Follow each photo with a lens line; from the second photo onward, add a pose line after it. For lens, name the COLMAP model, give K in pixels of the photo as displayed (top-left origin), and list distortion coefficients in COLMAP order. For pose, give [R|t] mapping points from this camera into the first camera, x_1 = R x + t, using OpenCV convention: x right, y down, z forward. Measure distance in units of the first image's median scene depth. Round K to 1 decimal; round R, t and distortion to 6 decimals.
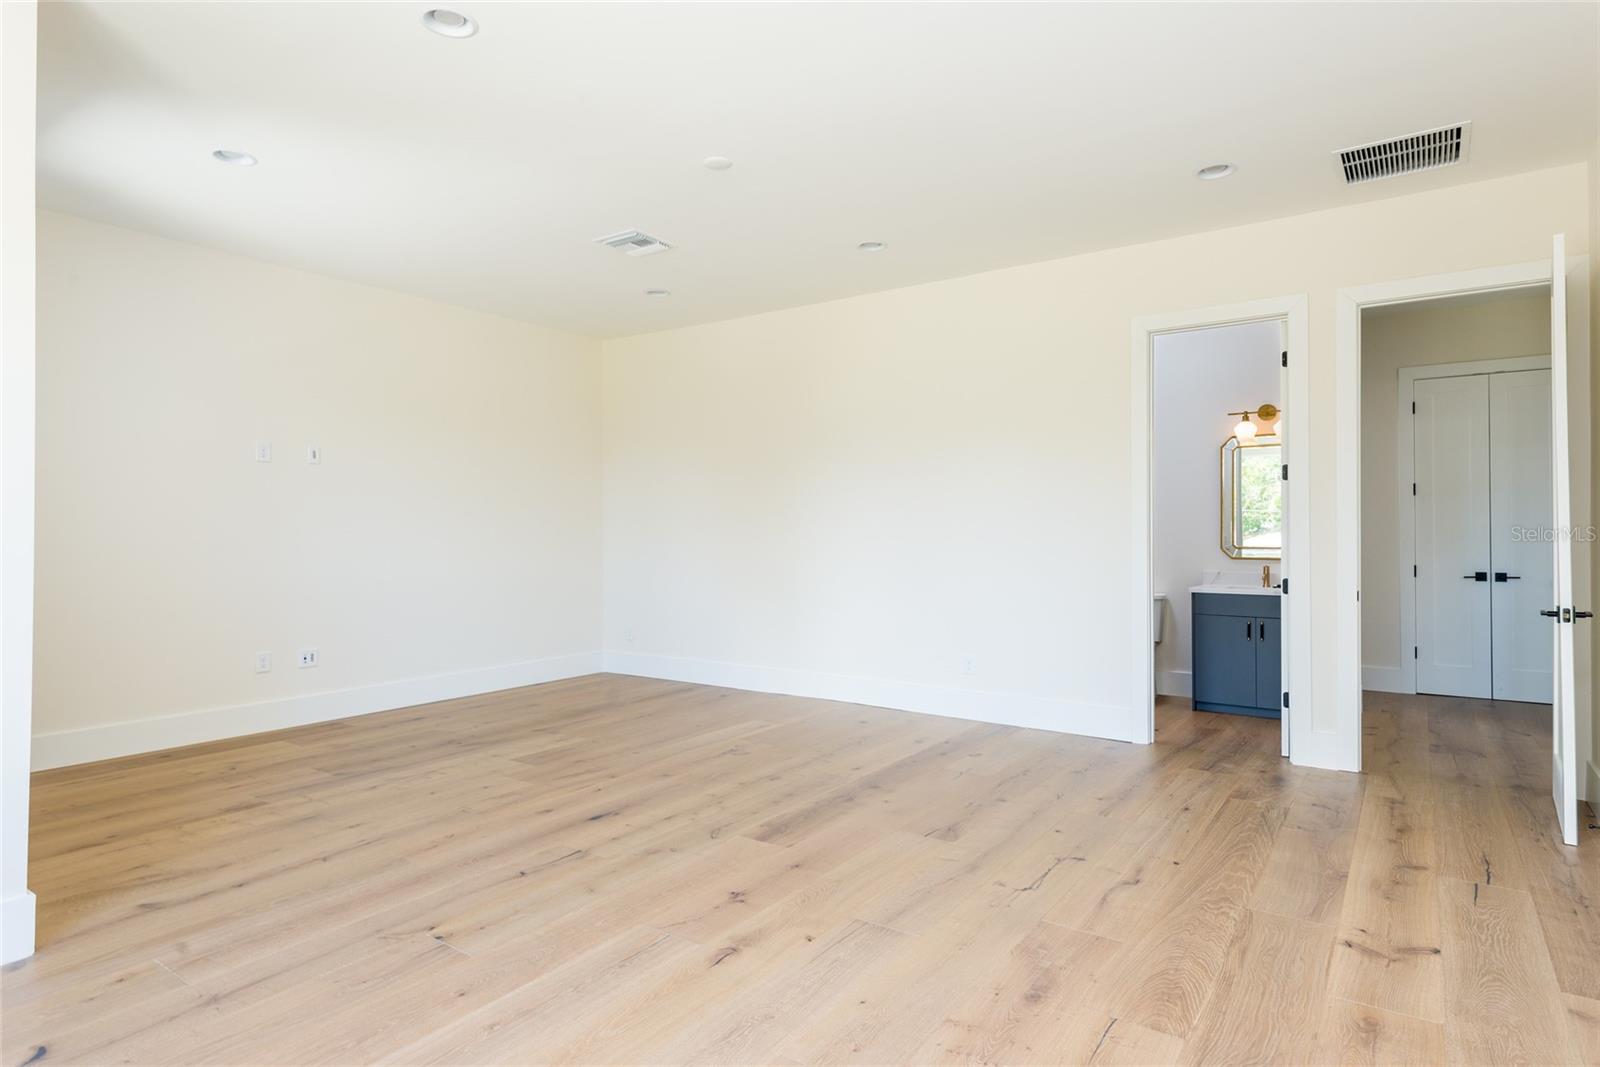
lens RADIAL K [[868.5, 0, 806.6], [0, 868.5, 520.0], [0, 0, 1]] dist [0.029548, -0.000179]
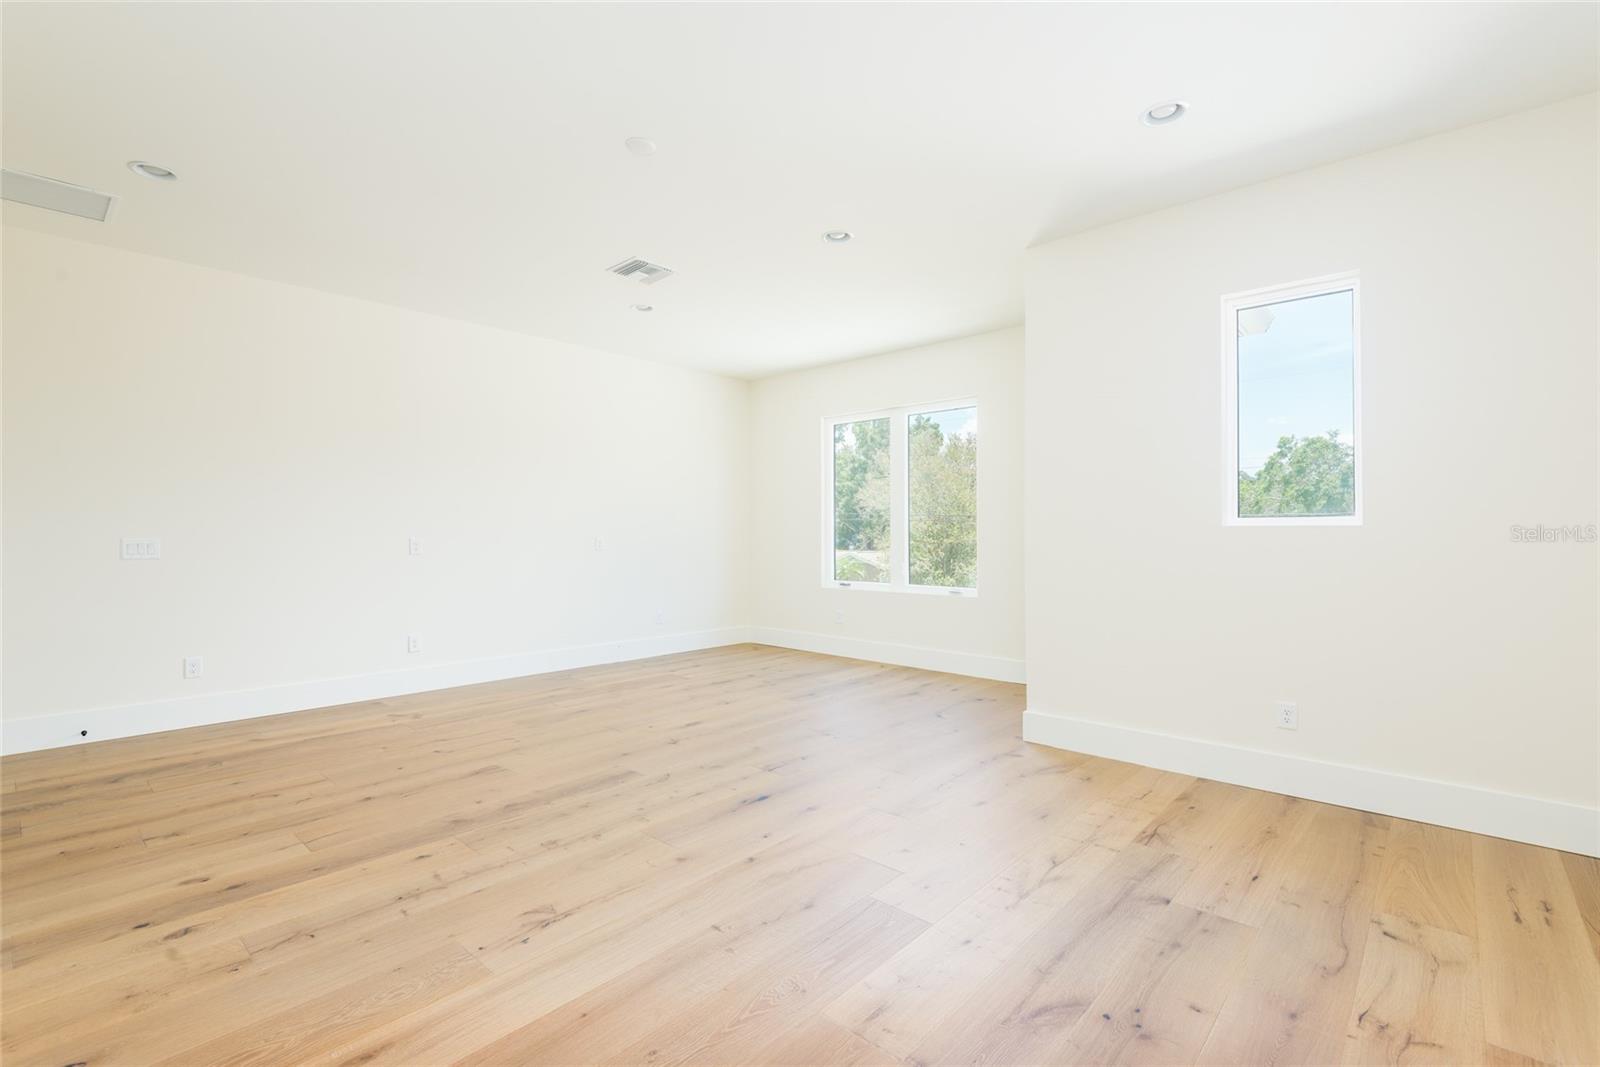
lens RADIAL K [[721.8, 0, 796.5], [0, 721.8, 529.5], [0, 0, 1]] dist [-0.001724, 0.001653]
pose [[-0.991445, 0.000349, 0.130527, -0.409054], [-0.002239, 0.999804, -0.019680, 0.029857], [-0.130508, -0.019804, -0.991249, 1.931943]]
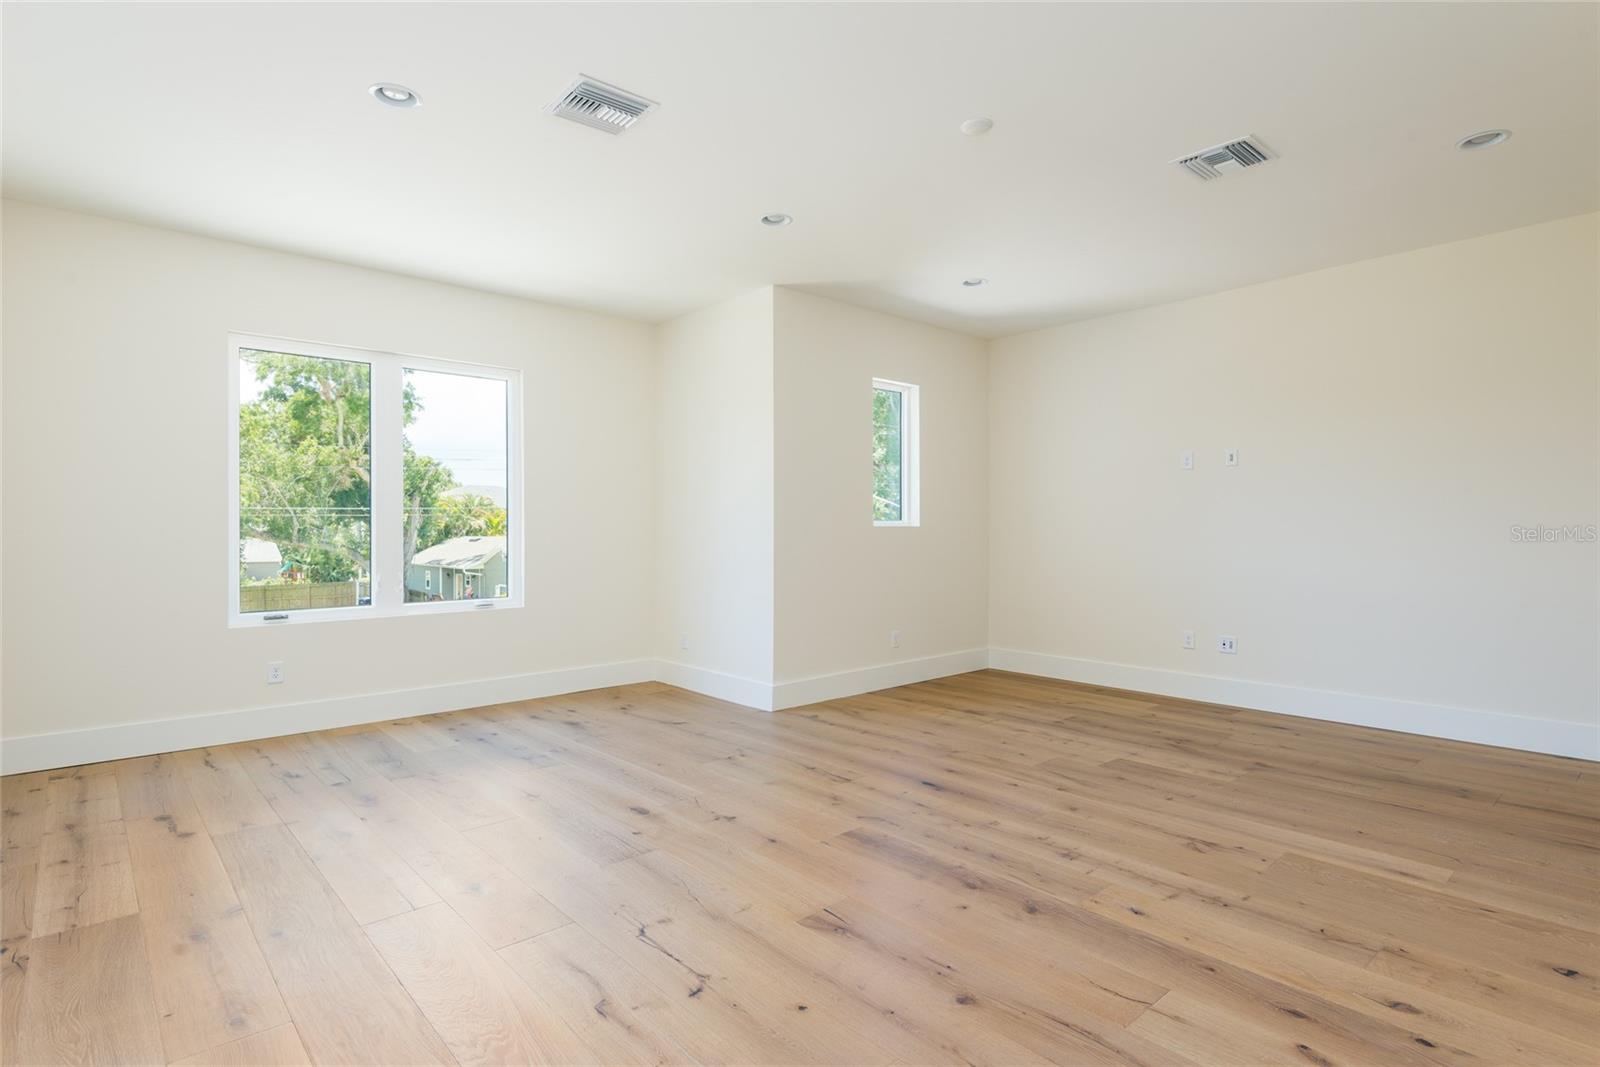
lens RADIAL K [[810.9, 0, 799.7], [0, 810.9, 544.7], [0, 0, 1]] dist [0.019044, -0.003683]
pose [[-0.235922, 0.022072, -0.971521, 0.840638], [0.015883, 0.999696, 0.018855, 0.008090], [0.971642, -0.010983, -0.236201, 1.121625]]
